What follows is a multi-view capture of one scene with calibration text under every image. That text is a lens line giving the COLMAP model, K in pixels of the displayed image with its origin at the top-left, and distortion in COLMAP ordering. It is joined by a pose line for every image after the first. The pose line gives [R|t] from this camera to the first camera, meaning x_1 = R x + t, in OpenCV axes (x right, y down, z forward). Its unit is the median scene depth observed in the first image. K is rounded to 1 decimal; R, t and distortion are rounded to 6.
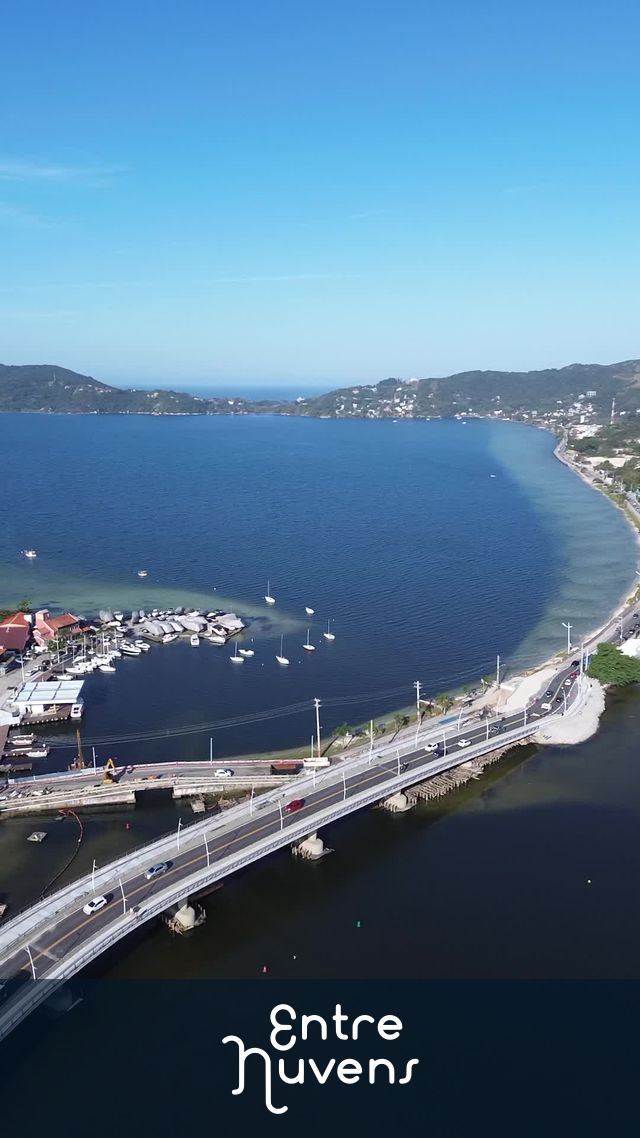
lens RADIAL K [[826.8, 0, 318.2], [0, 826.8, 597.4], [0, 0, 1]] dist [0.163688, -0.389654]
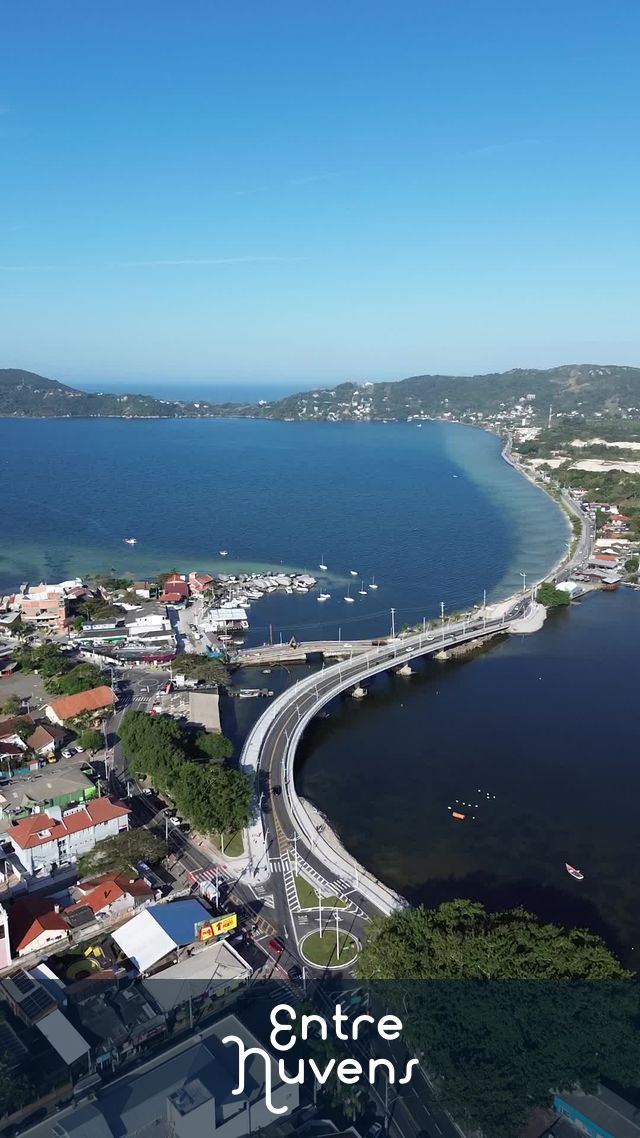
lens RADIAL K [[826.8, 0, 318.2], [0, 826.8, 597.4], [0, 0, 1]] dist [0.163688, -0.389654]
pose [[0.997829, -0.020154, 0.062705, -0.102326], [0.019860, 0.999789, 0.005306, 0.030991], [-0.062798, -0.004049, 0.998018, -0.299602]]
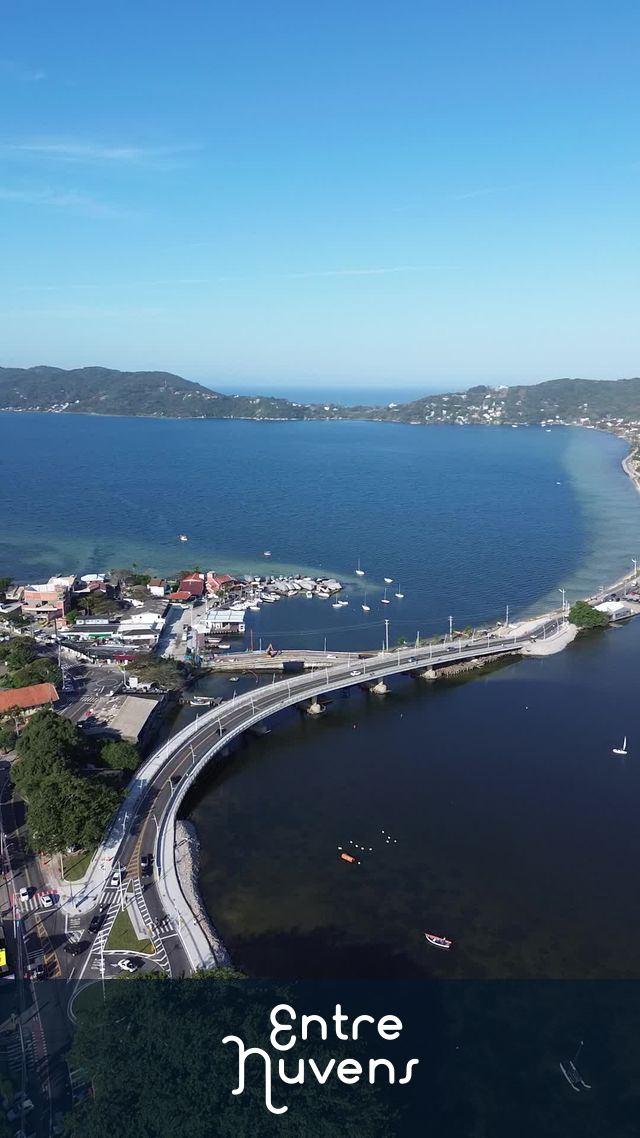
lens RADIAL K [[826.8, 0, 318.2], [0, 826.8, 597.4], [0, 0, 1]] dist [0.163688, -0.389654]
pose [[0.994060, 0.031909, -0.104049, 0.012327], [-0.031957, 0.999489, 0.001210, 0.028821], [0.104035, 0.002122, 0.994571, -0.255914]]
